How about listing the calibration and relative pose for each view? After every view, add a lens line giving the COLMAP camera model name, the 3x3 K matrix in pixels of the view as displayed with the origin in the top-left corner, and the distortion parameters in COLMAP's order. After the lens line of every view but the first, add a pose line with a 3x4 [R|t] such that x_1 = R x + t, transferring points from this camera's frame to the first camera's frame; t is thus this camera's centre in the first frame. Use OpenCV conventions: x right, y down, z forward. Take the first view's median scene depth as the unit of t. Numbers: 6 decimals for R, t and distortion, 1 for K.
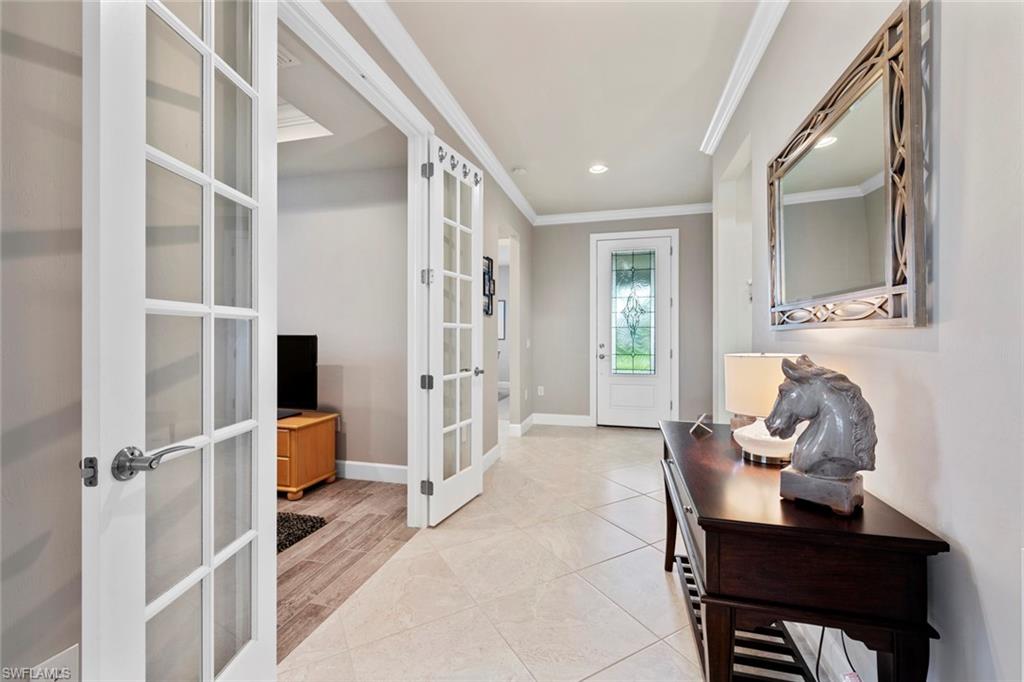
lens RADIAL K [[431.6, 0, 502.6], [0, 431.6, 336.7], [0, 0, 1]] dist [0.004653, 0.000805]
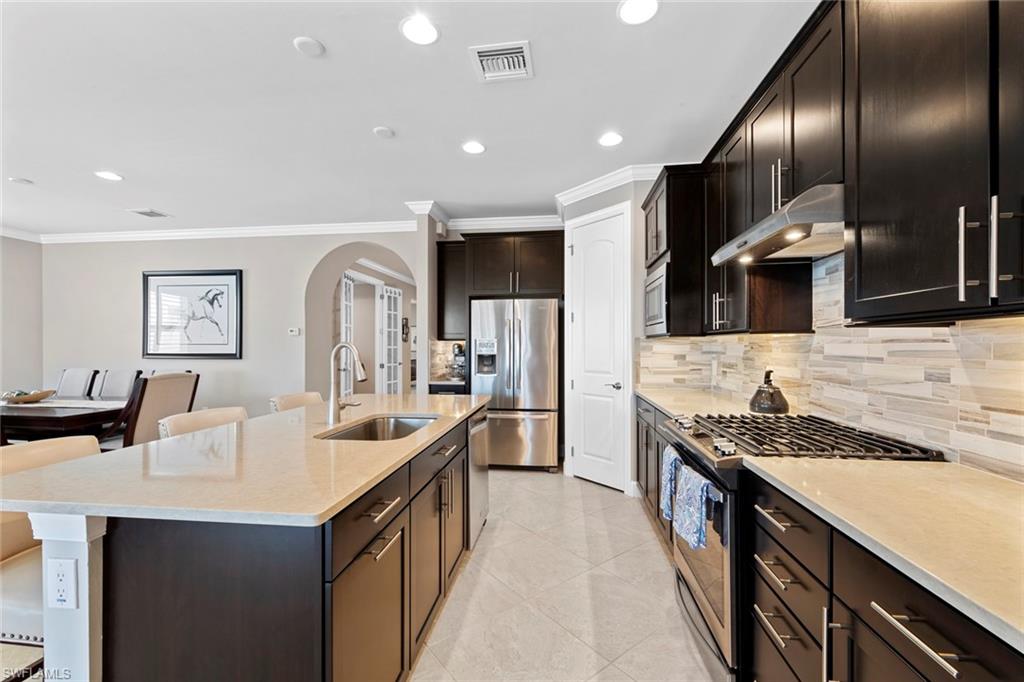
lens RADIAL K [[431.6, 0, 508.4], [0, 431.6, 343.5], [0, 0, 1]] dist [0.004653, 0.000805]
pose [[0.989582, -0.002175, 0.143956, 0.256836], [0.003526, 0.999952, -0.009130, -0.021842], [-0.143929, 0.009542, 0.989542, -2.036672]]
